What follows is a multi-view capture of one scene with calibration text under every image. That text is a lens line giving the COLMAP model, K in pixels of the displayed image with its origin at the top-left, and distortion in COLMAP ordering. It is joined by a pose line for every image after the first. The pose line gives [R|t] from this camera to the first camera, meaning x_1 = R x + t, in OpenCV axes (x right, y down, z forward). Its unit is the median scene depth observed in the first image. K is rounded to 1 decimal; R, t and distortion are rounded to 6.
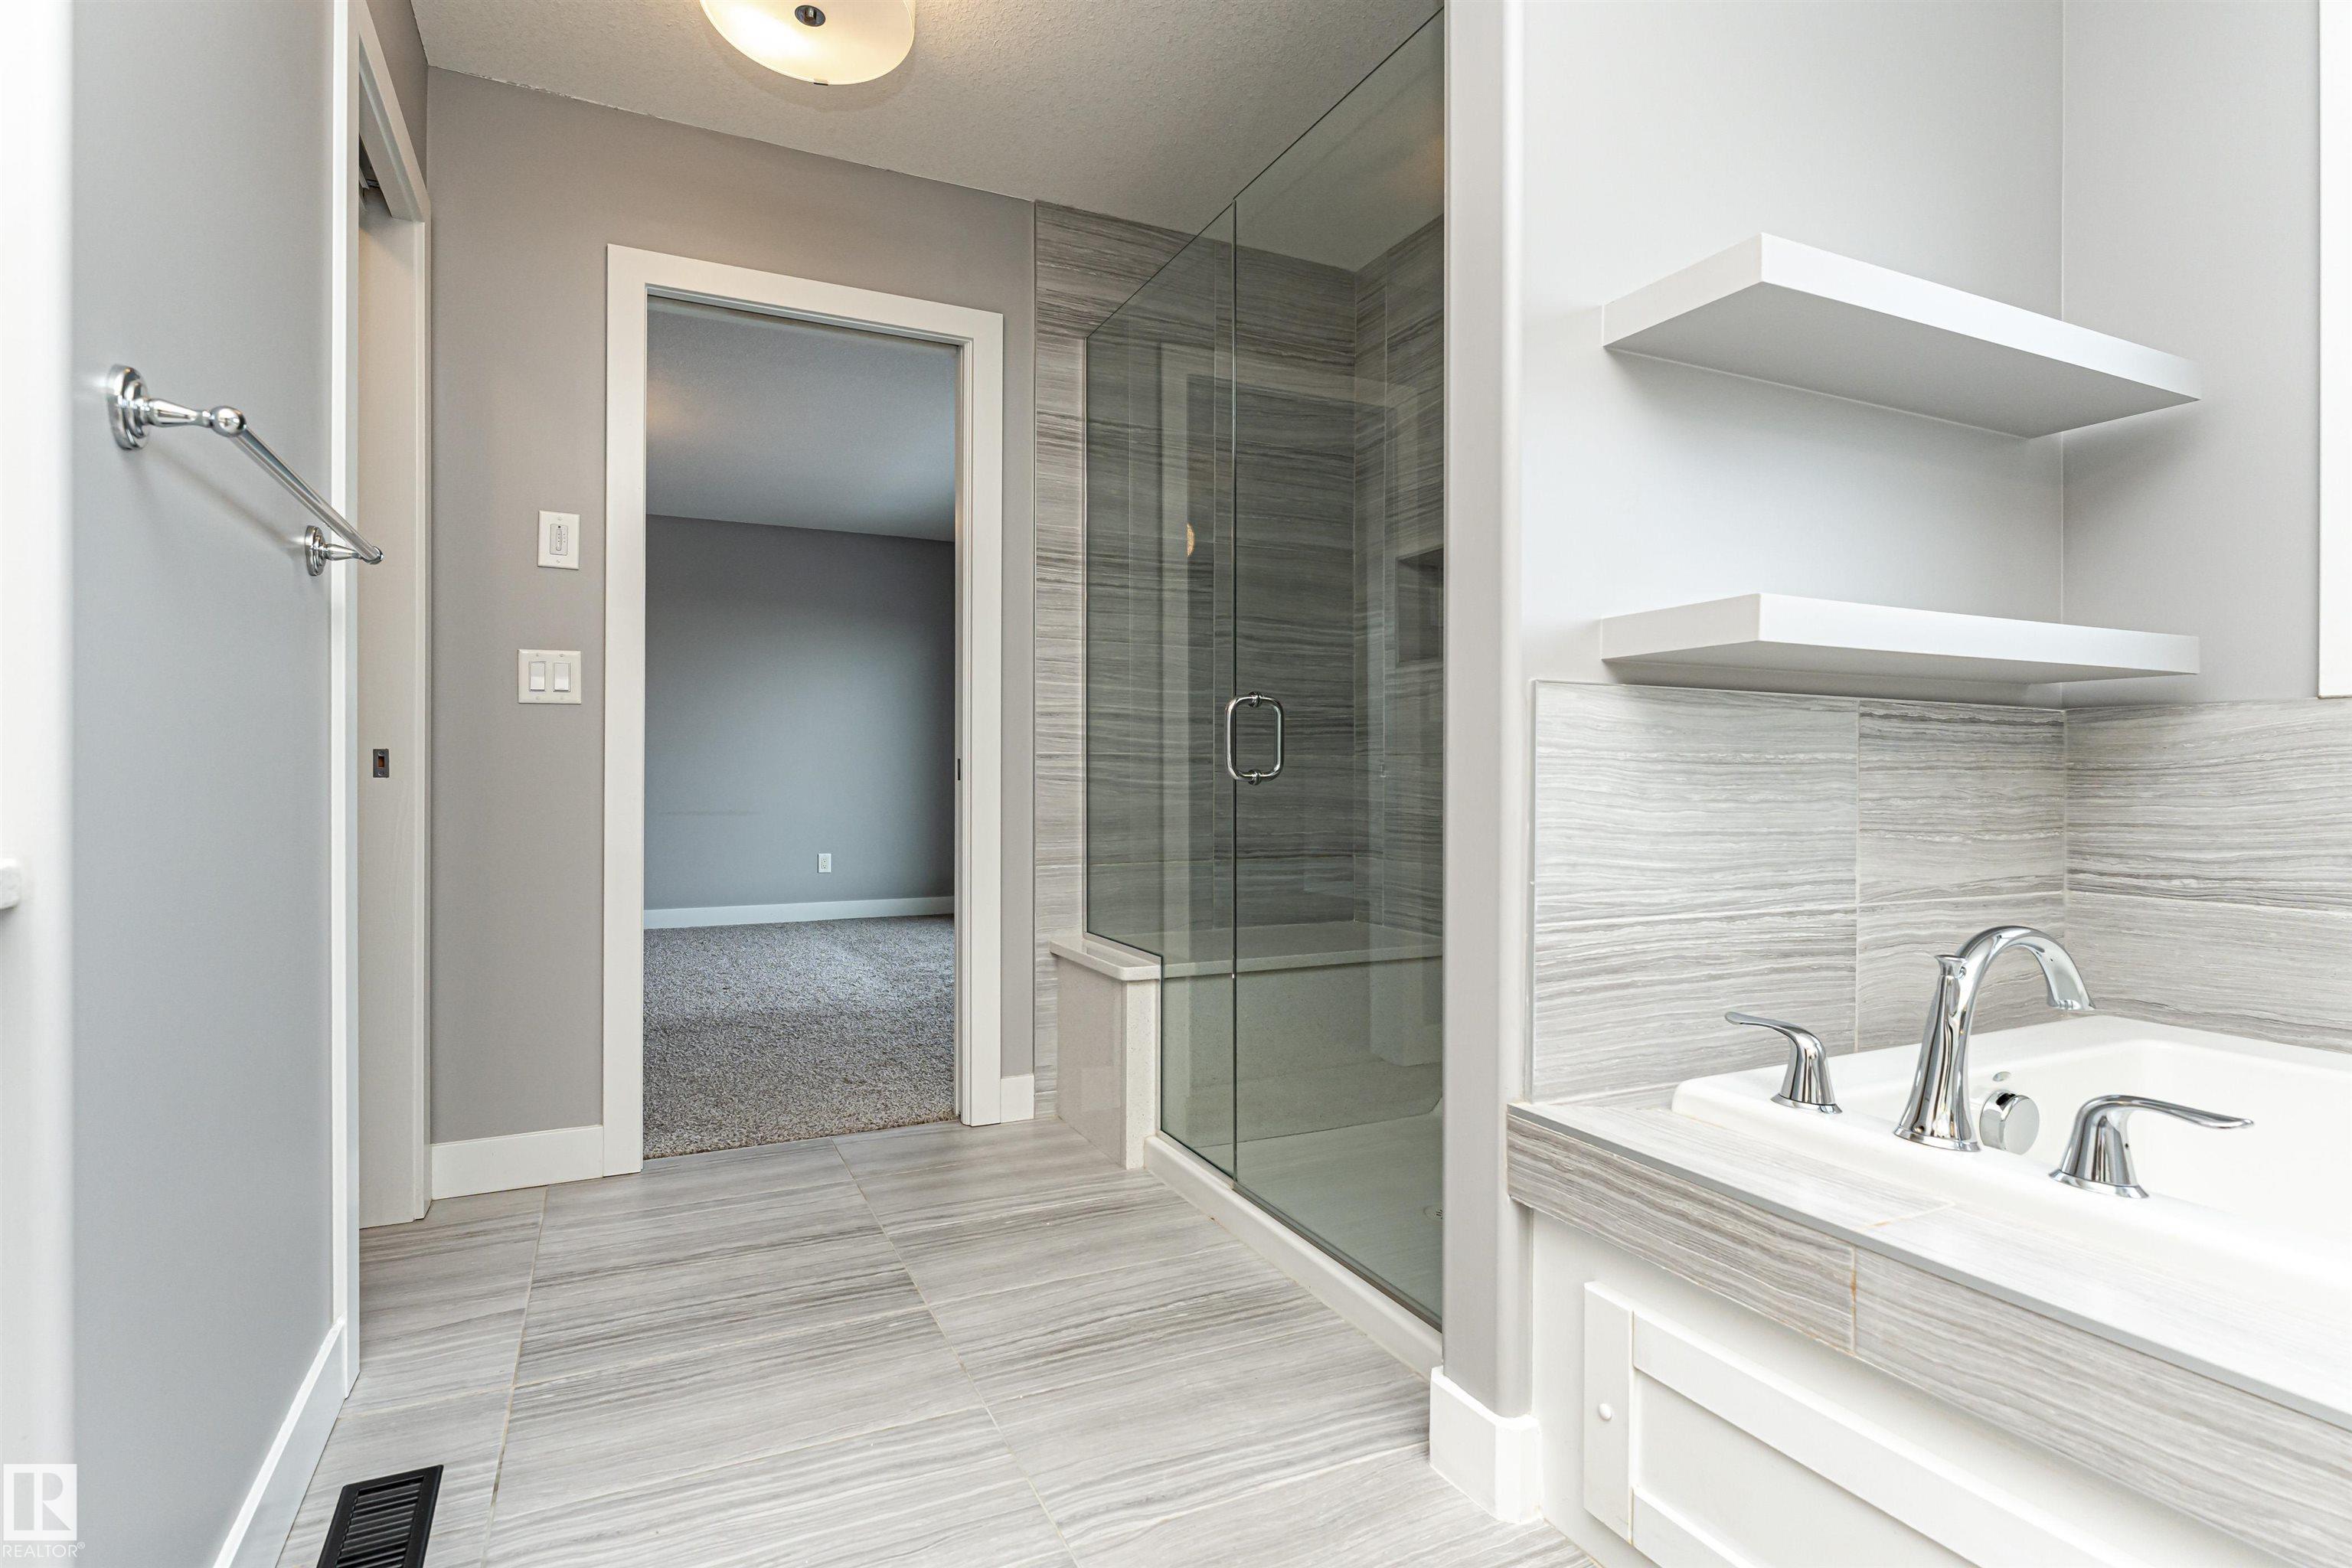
lens RADIAL K [[1042.1, 0, 1059.4], [0, 1042.1, 776.8], [0, 0, 1]] dist [-0.001355, -0.000299]
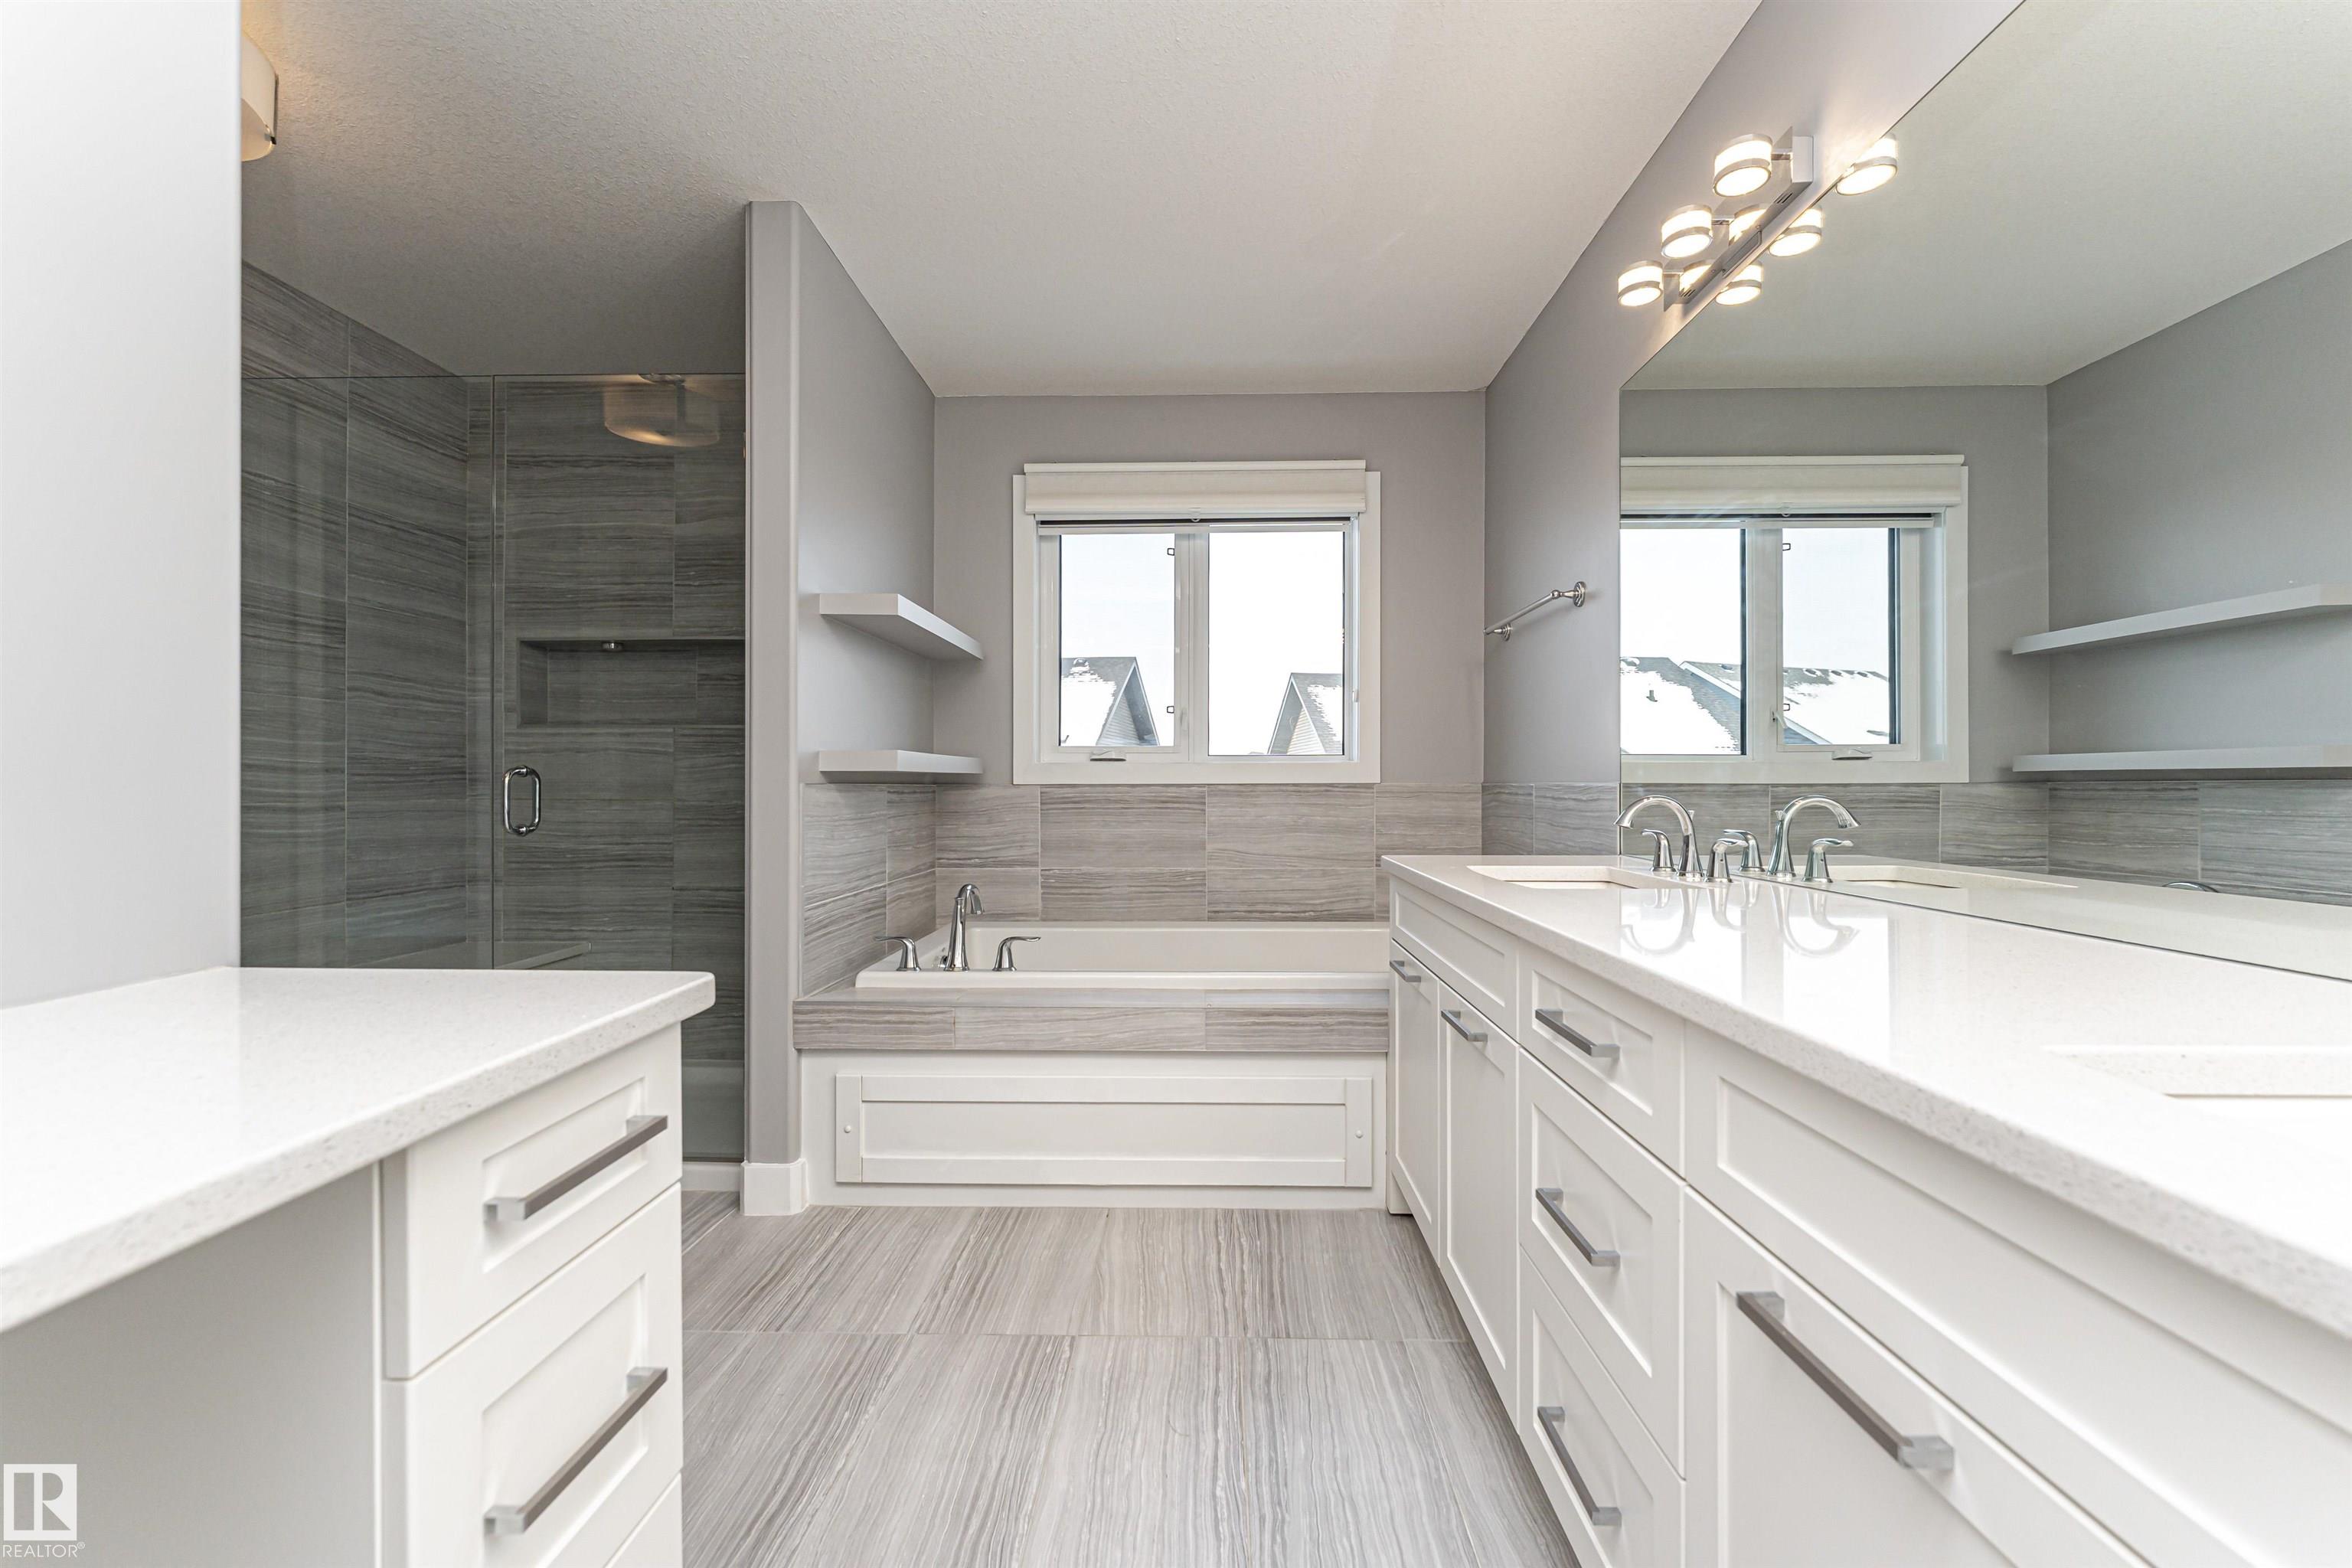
lens RADIAL K [[962.0, 0, 1165.6], [0, 962.0, 780.9], [0, 0, 1]] dist [0.000756, 0.000014]
pose [[0.419231, 0.003182, 0.907874, -0.400519], [0.001709, 0.999989, -0.004294, -0.038453], [-0.907878, 0.003352, 0.419221, -0.169732]]
